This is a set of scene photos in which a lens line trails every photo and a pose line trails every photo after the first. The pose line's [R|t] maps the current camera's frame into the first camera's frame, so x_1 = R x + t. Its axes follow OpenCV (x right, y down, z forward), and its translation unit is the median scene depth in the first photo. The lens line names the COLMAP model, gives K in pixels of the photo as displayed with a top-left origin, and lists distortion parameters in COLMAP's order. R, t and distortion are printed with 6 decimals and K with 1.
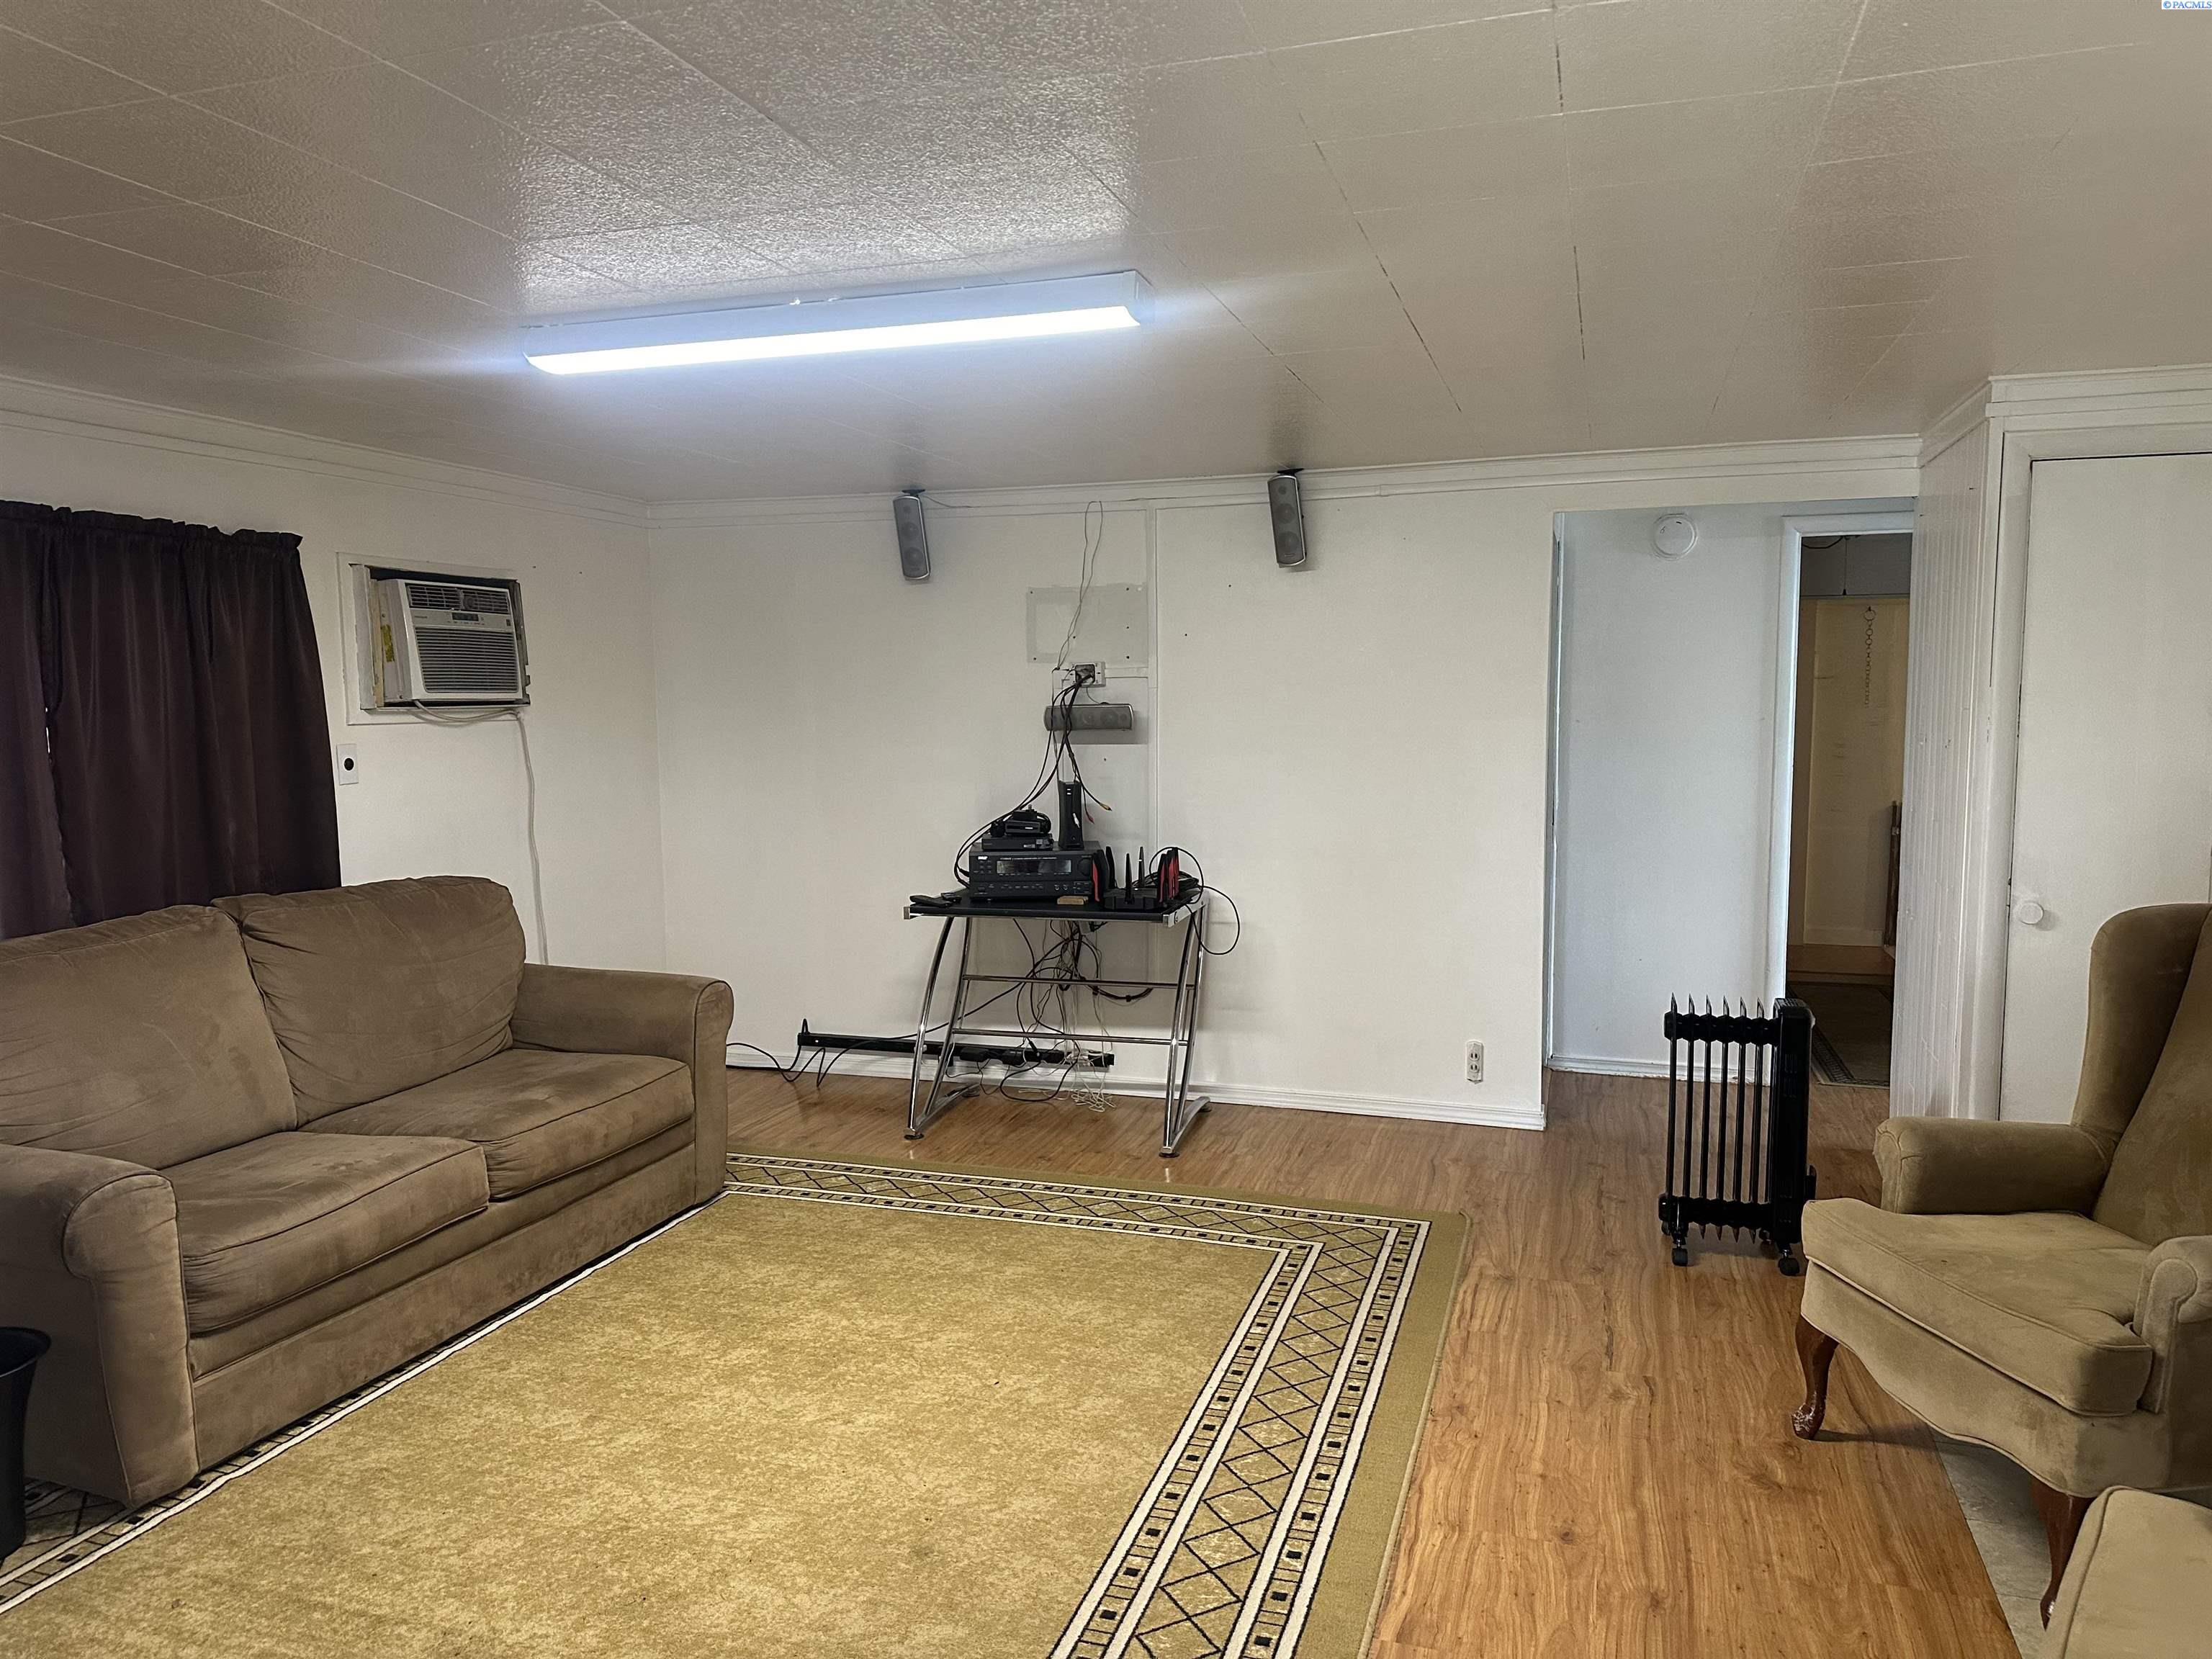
lens RADIAL K [[1546.5, 0, 1094.3], [0, 1546.5, 831.7], [0, 0, 1]] dist [0.157443, -0.194919]
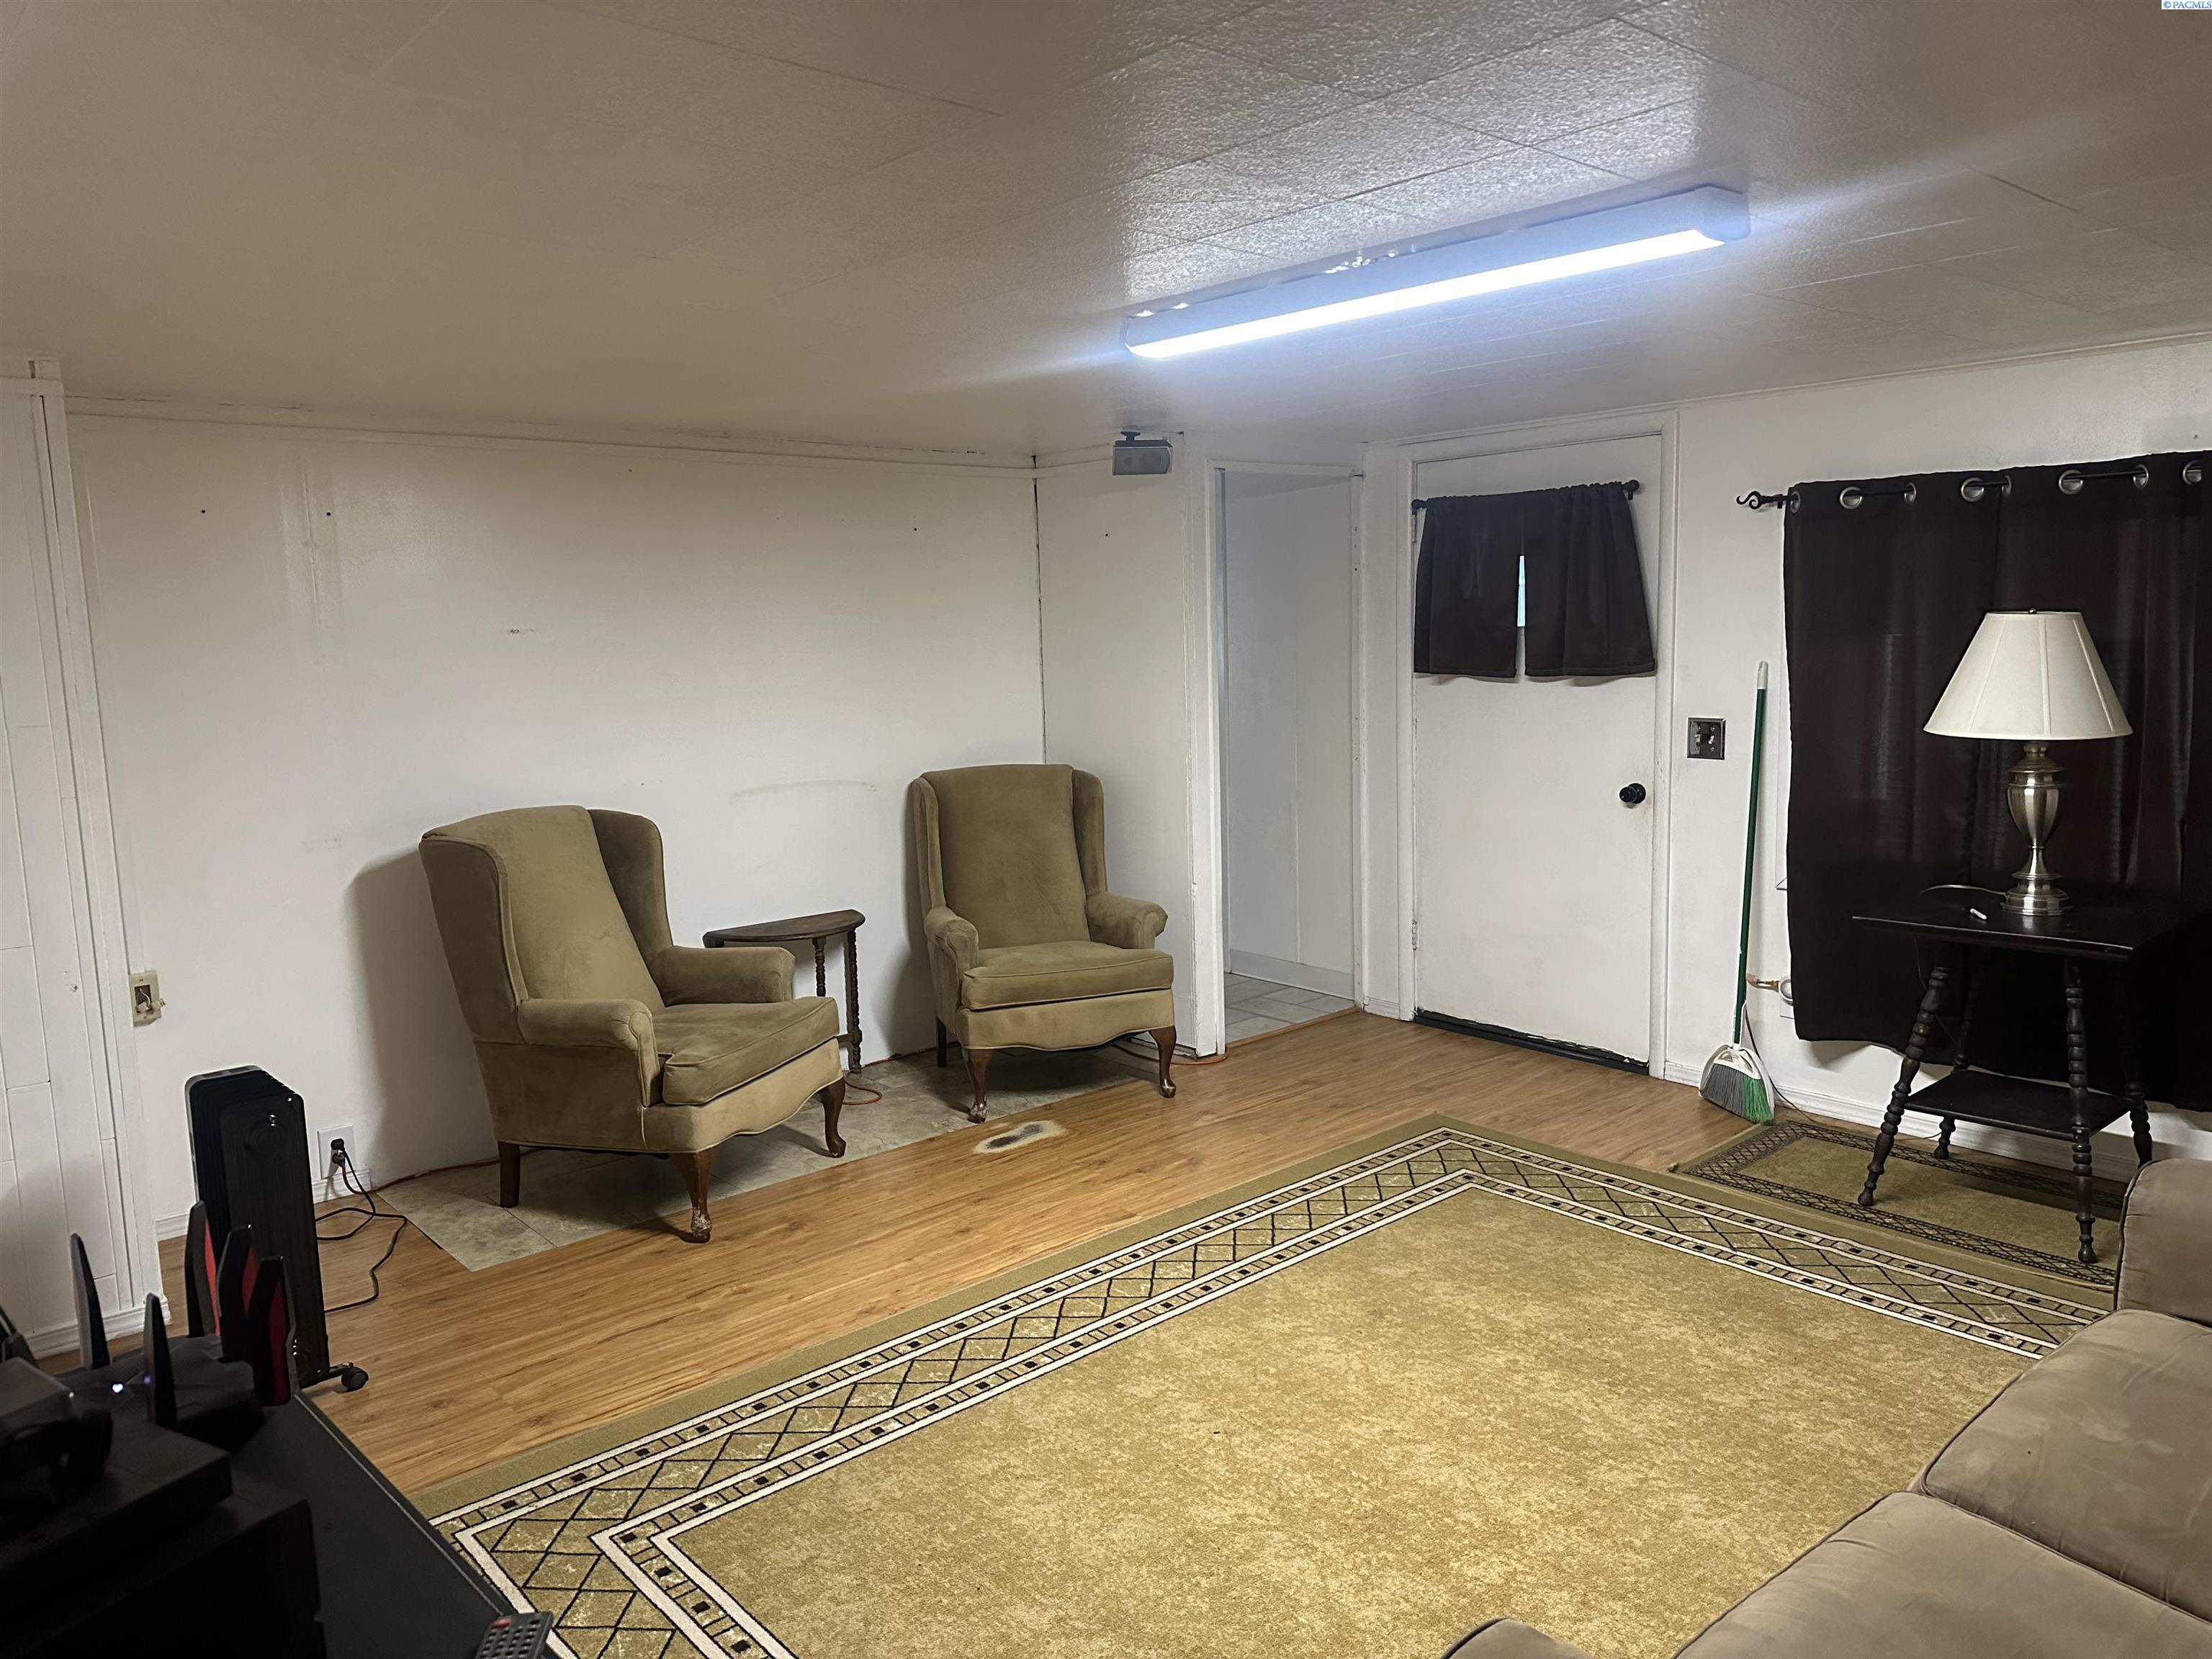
lens RADIAL K [[1549.9, 0, 1099.5], [0, 1549.9, 821.4], [0, 0, 1]] dist [0.146435, -0.226921]
pose [[-0.859717, -0.035477, 0.509537, -0.454868], [0.080951, 0.975512, 0.204505, -0.186556], [-0.504315, 0.217064, -0.835793, 1.713913]]
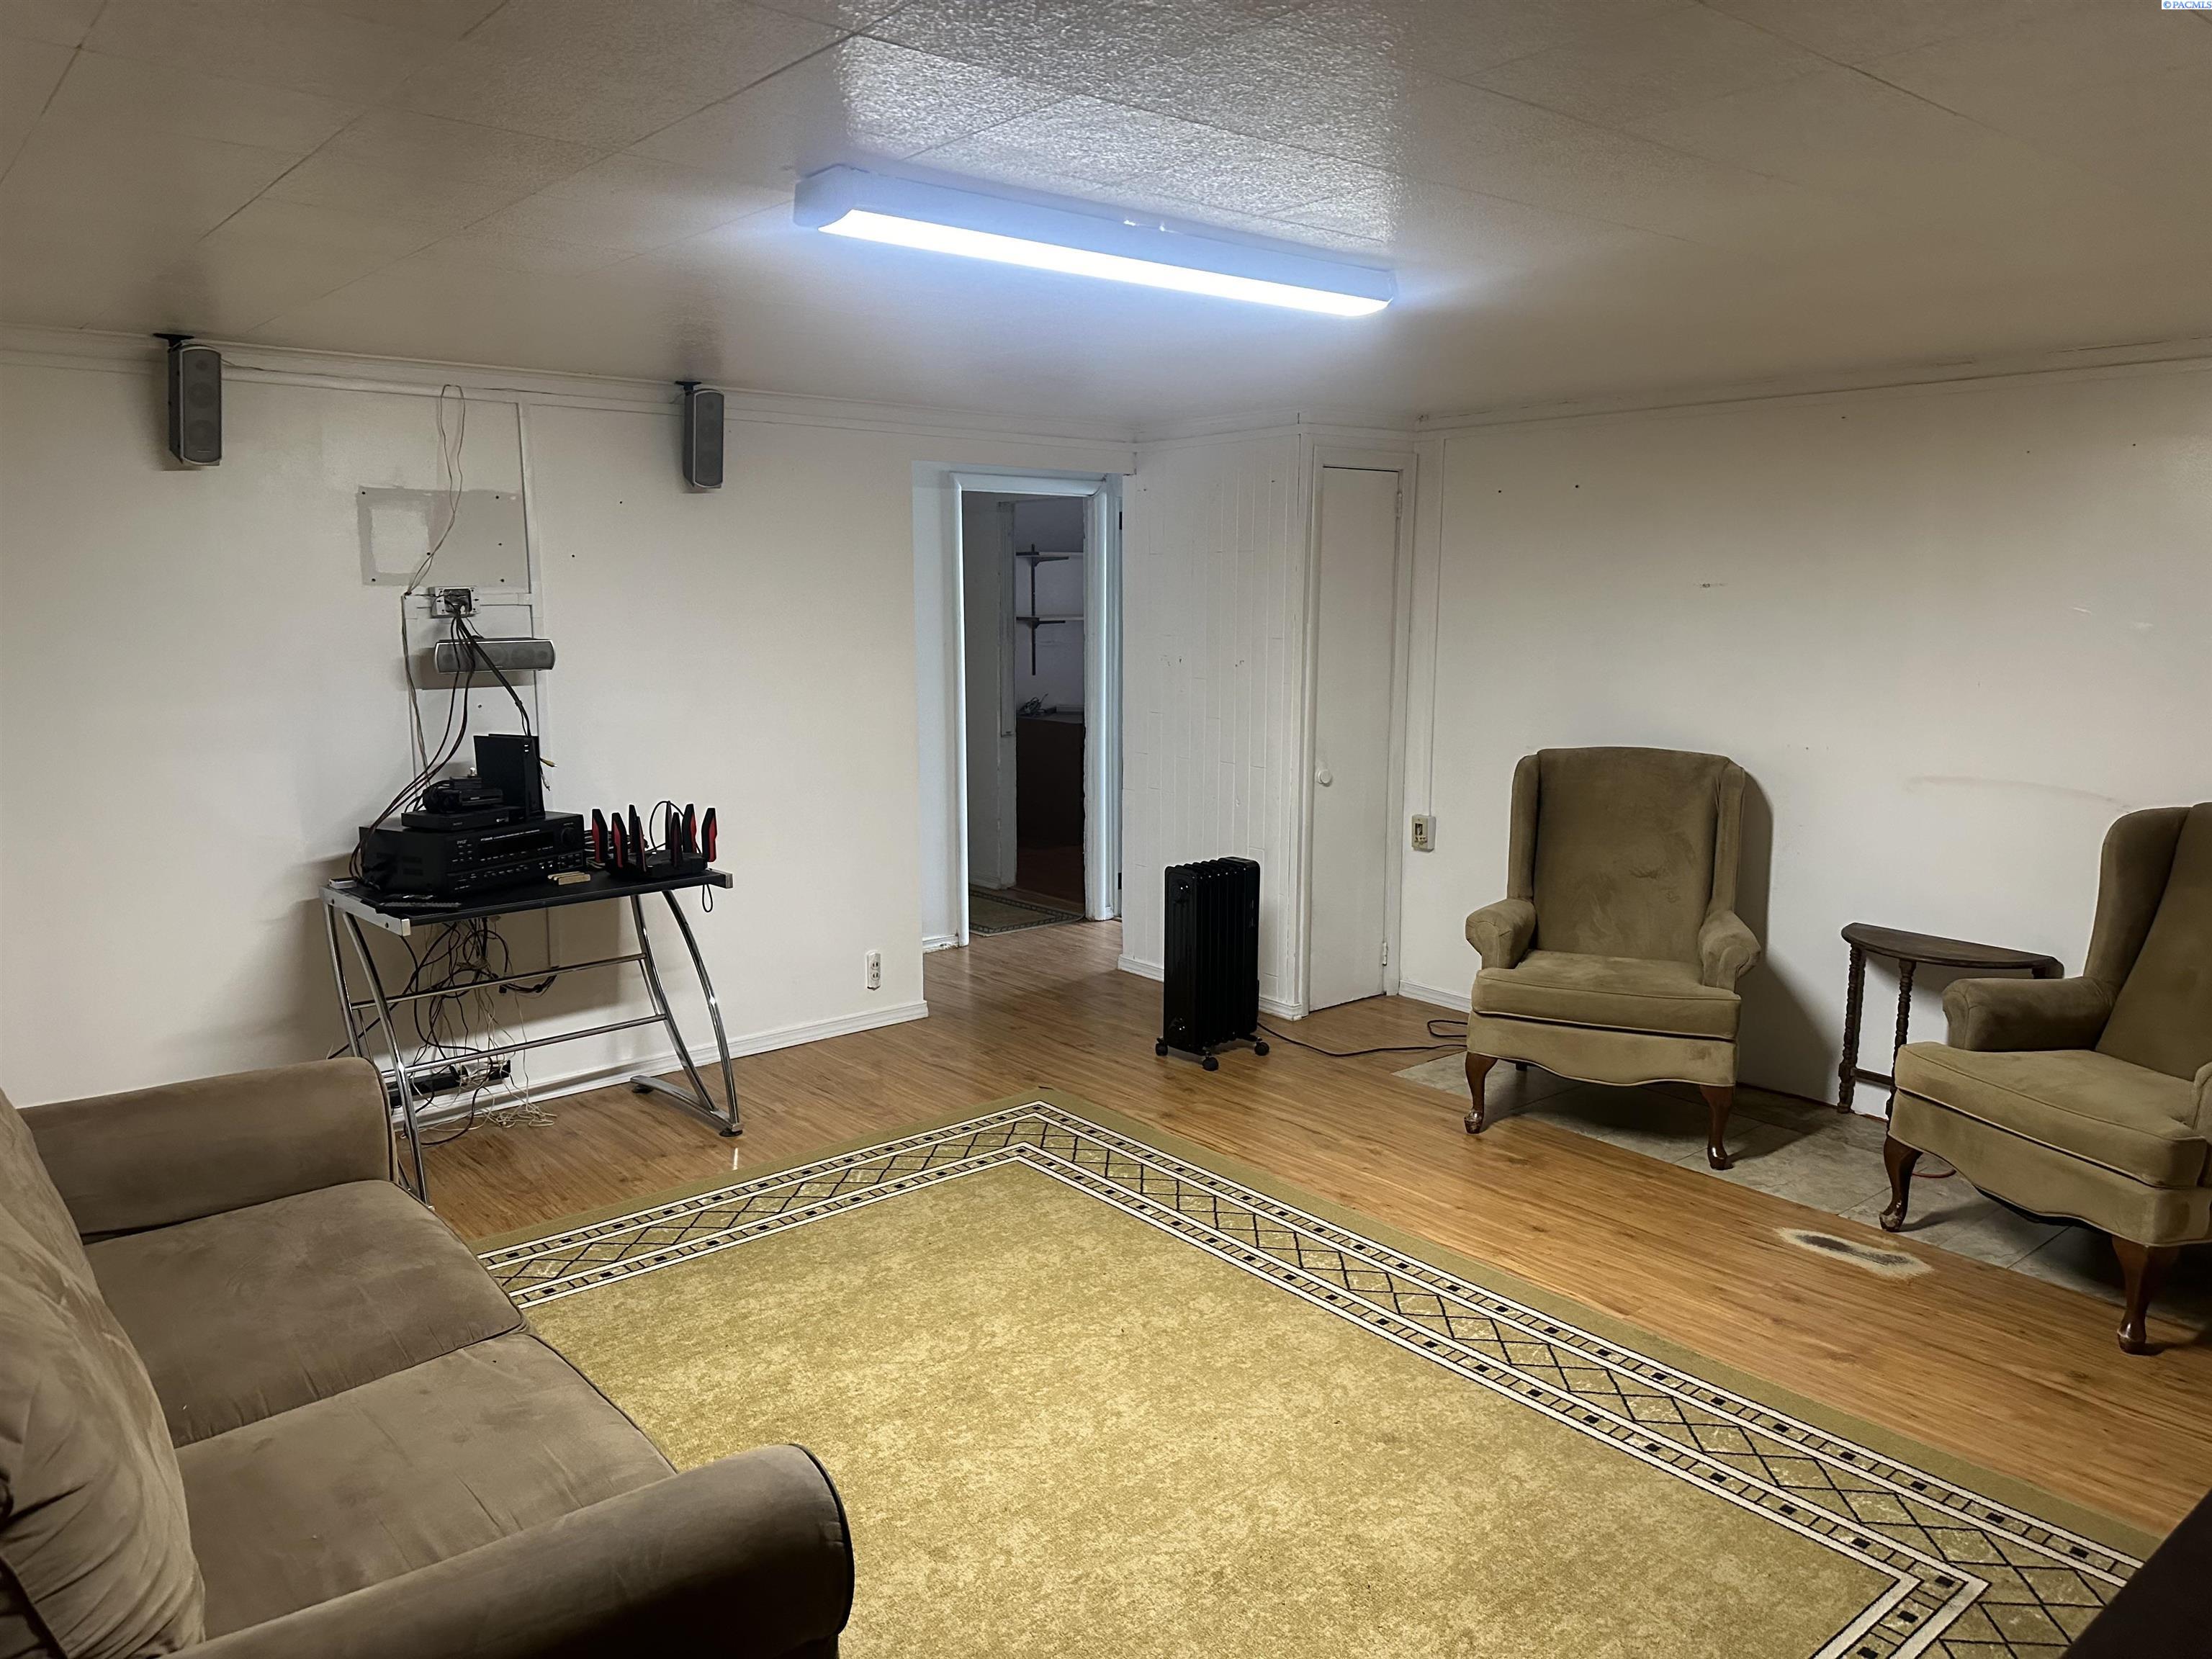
lens RADIAL K [[1546.5, 0, 1094.3], [0, 1546.5, 831.7], [0, 0, 1]] dist [0.157443, -0.194919]
pose [[0.527077, -0.126647, 0.840328, -0.875271], [0.072428, 0.991930, 0.104066, -0.073840], [-0.846726, 0.006012, 0.531996, 0.474693]]
